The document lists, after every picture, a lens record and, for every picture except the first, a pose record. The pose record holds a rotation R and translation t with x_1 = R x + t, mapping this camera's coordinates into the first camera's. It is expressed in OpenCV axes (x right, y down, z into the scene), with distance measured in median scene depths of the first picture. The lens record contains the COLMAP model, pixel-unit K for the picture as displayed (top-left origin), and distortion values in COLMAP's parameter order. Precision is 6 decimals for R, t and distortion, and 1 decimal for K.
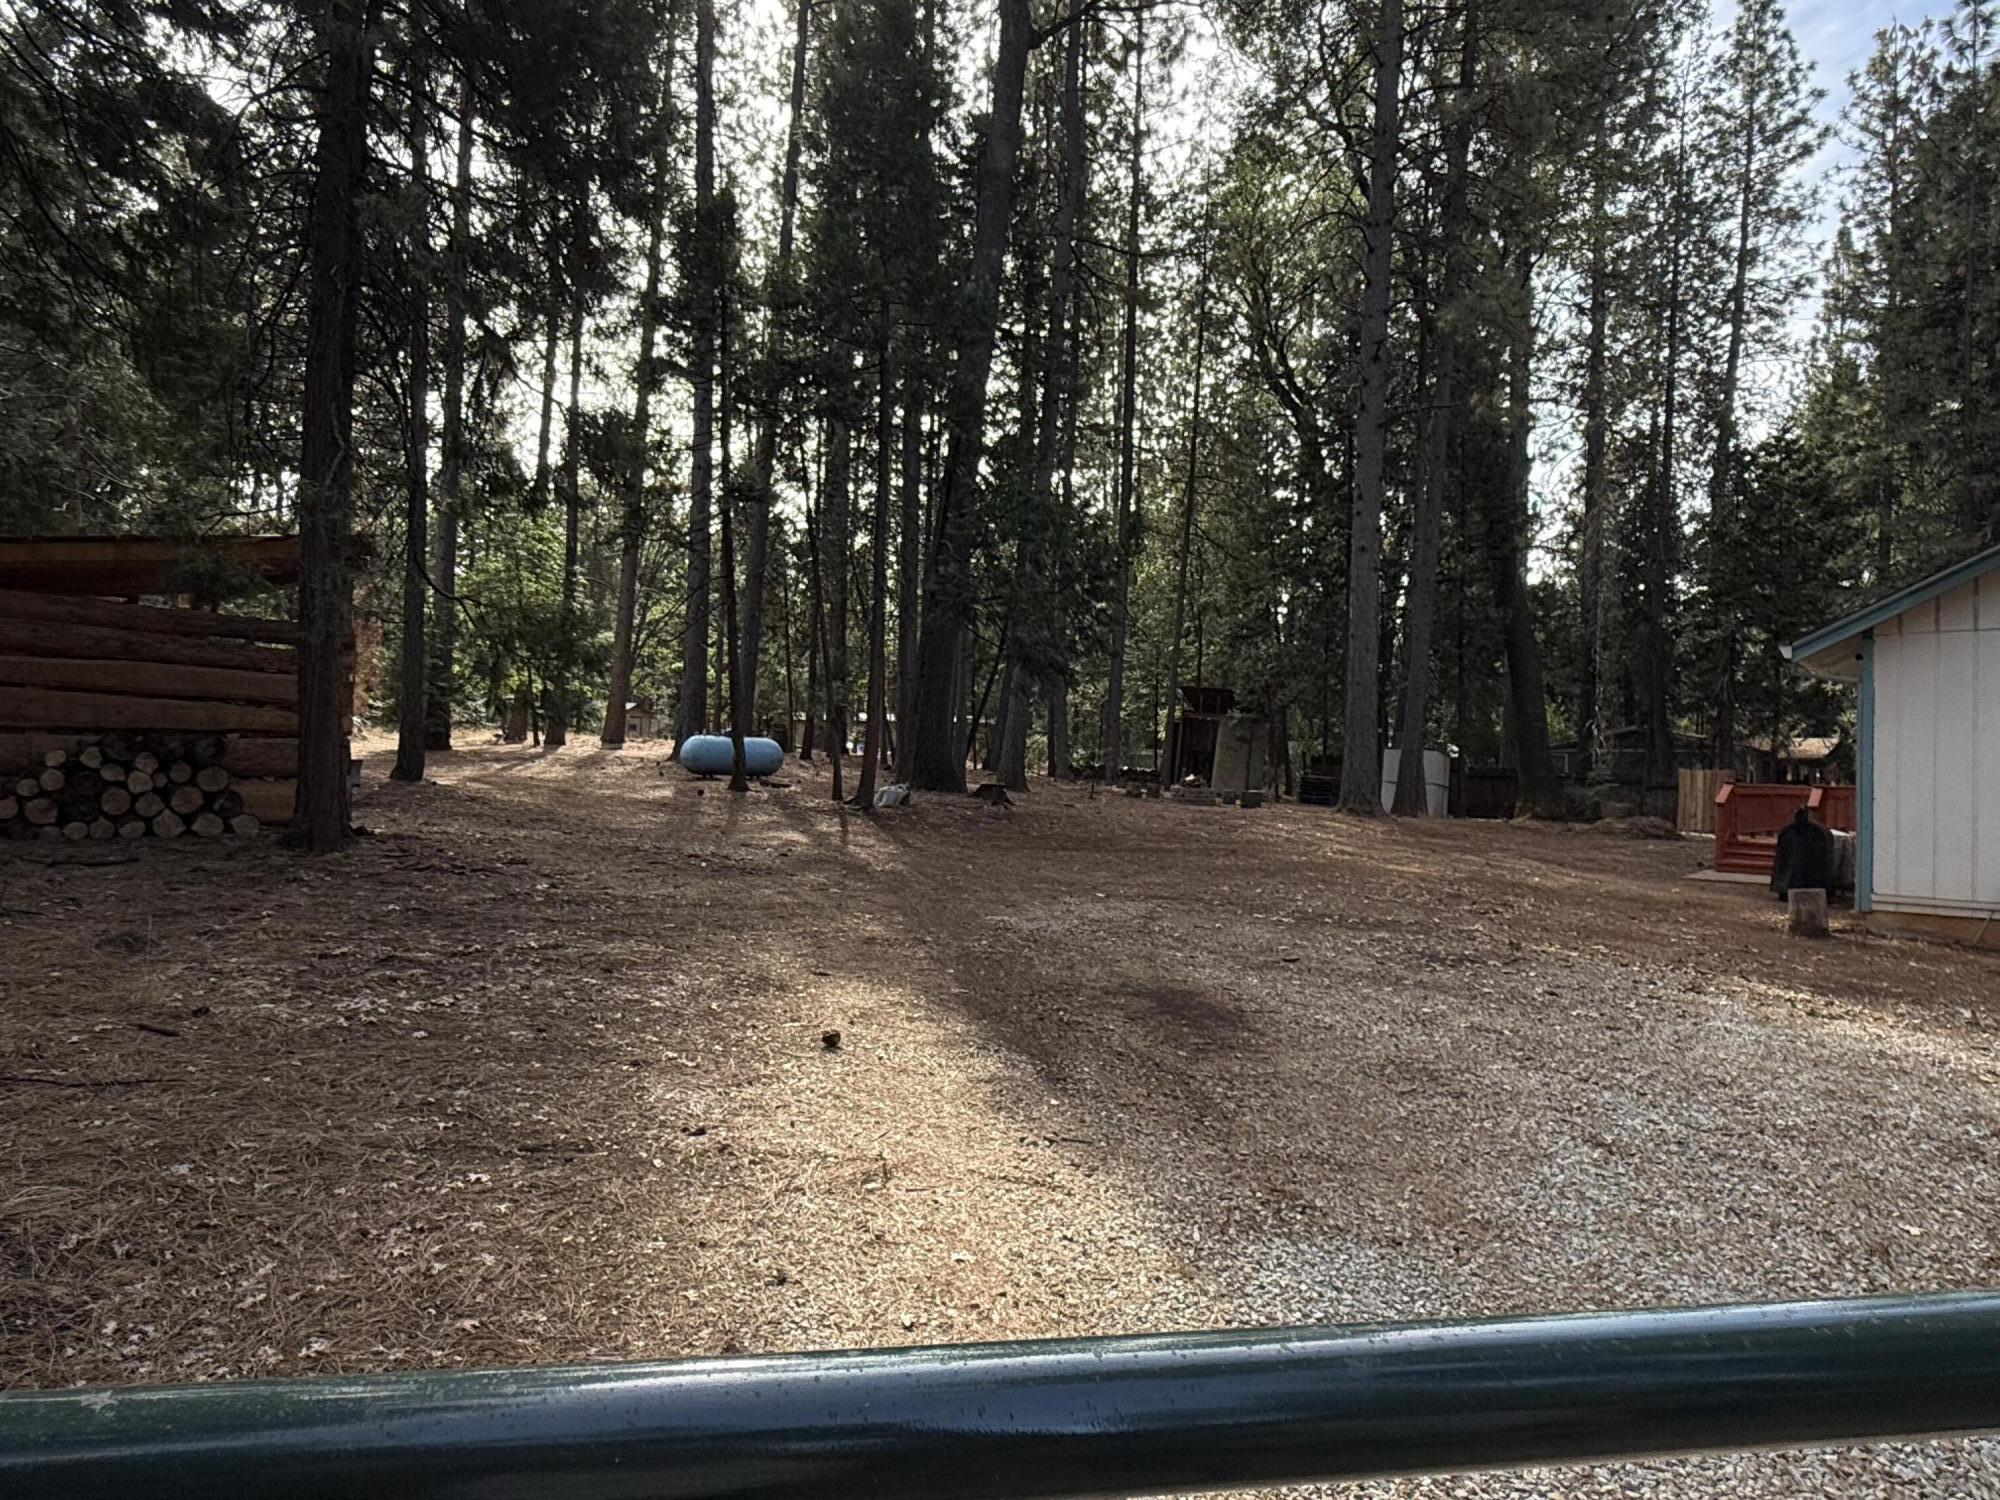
lens RADIAL K [[1224.7, 0, 1000.6], [0, 1224.7, 750.8], [0, 0, 1]] dist [0.001931, -0.000775]
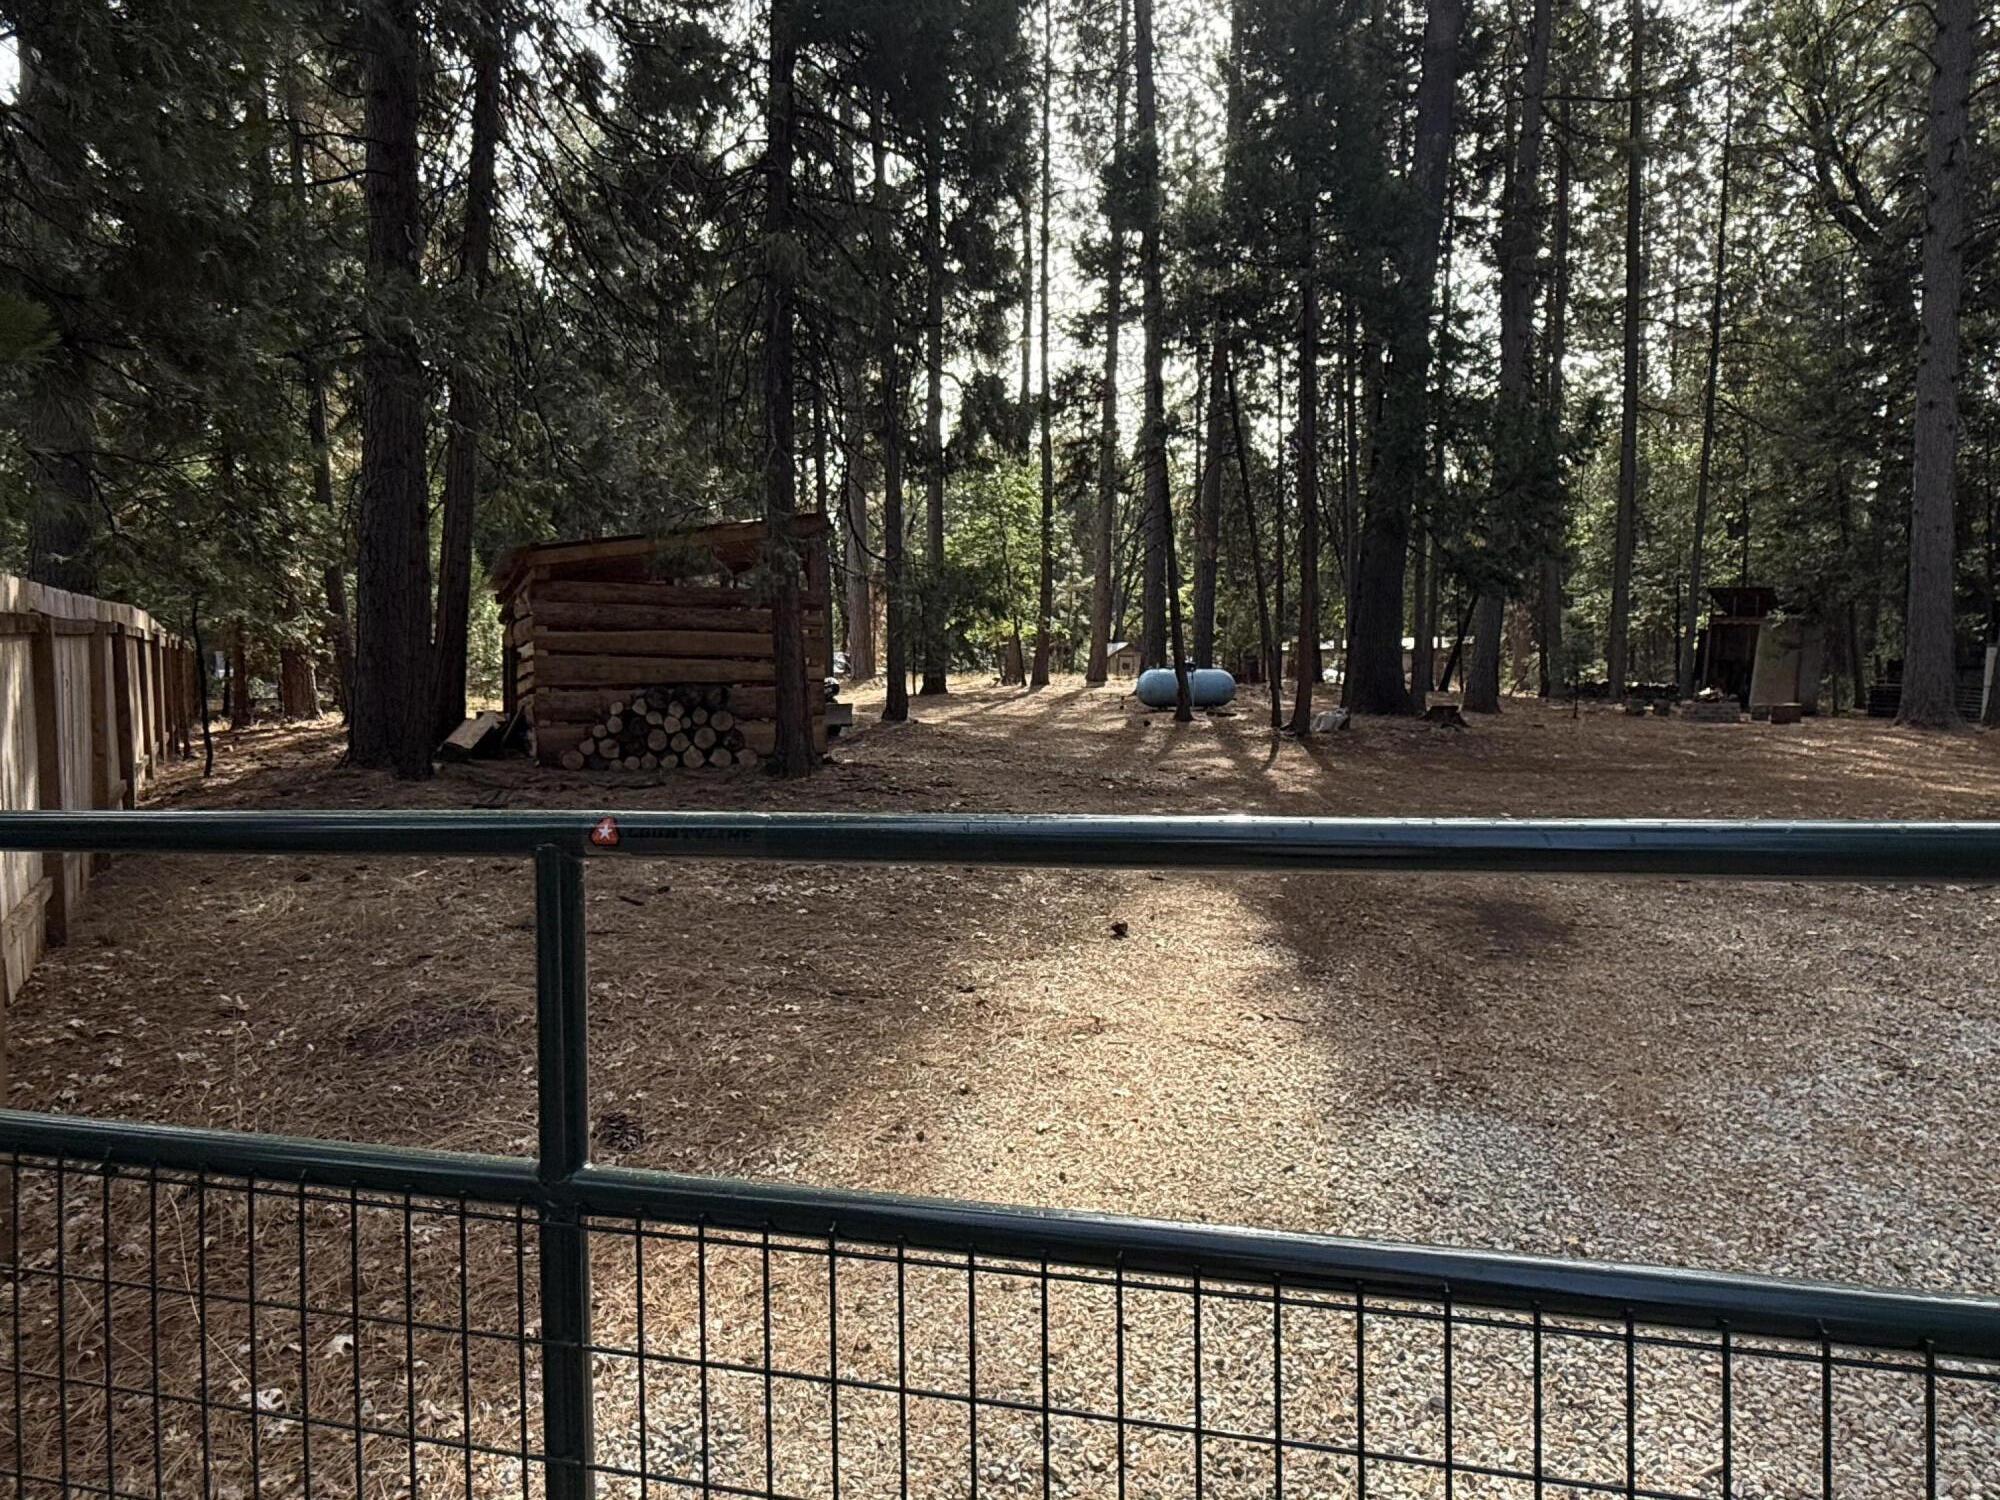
lens RADIAL K [[1224.7, 0, 1000.3], [0, 1224.7, 750.7], [0, 0, 1]] dist [0.001931, -0.000775]
pose [[0.917760, -0.021054, -0.396578, 0.288843], [0.042495, 0.998067, 0.045355, 0.022159], [0.394856, -0.058477, 0.916880, -0.093608]]
